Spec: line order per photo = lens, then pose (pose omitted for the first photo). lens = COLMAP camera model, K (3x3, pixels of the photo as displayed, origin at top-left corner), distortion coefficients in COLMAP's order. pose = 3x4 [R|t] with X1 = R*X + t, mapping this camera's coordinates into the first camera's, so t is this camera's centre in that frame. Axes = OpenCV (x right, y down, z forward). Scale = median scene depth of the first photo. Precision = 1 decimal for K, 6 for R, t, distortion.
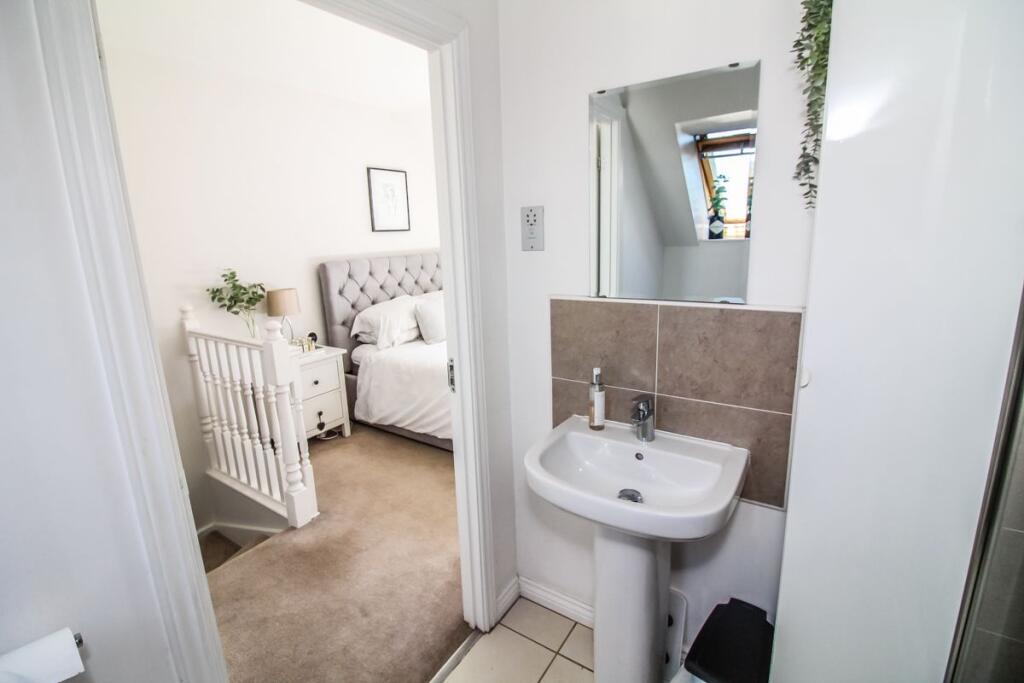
lens RADIAL K [[470.3, 0, 512.2], [0, 470.3, 331.4], [0, 0, 1]] dist [0.003535, -0.014489]
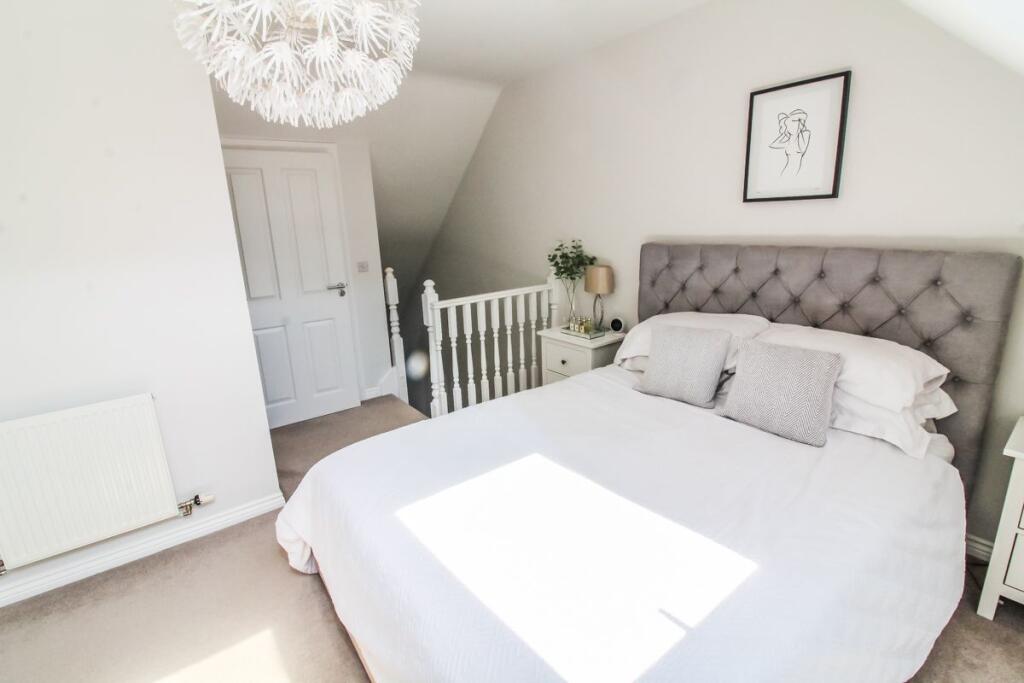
lens RADIAL K [[470.3, 0, 512.2], [0, 470.3, 331.4], [0, 0, 1]] dist [0.003535, -0.014489]
pose [[-0.345926, 0.259955, -0.901531, 0.397547], [-0.154114, 0.932060, 0.327893, -0.209105], [0.925518, 0.252365, -0.282361, 0.933630]]
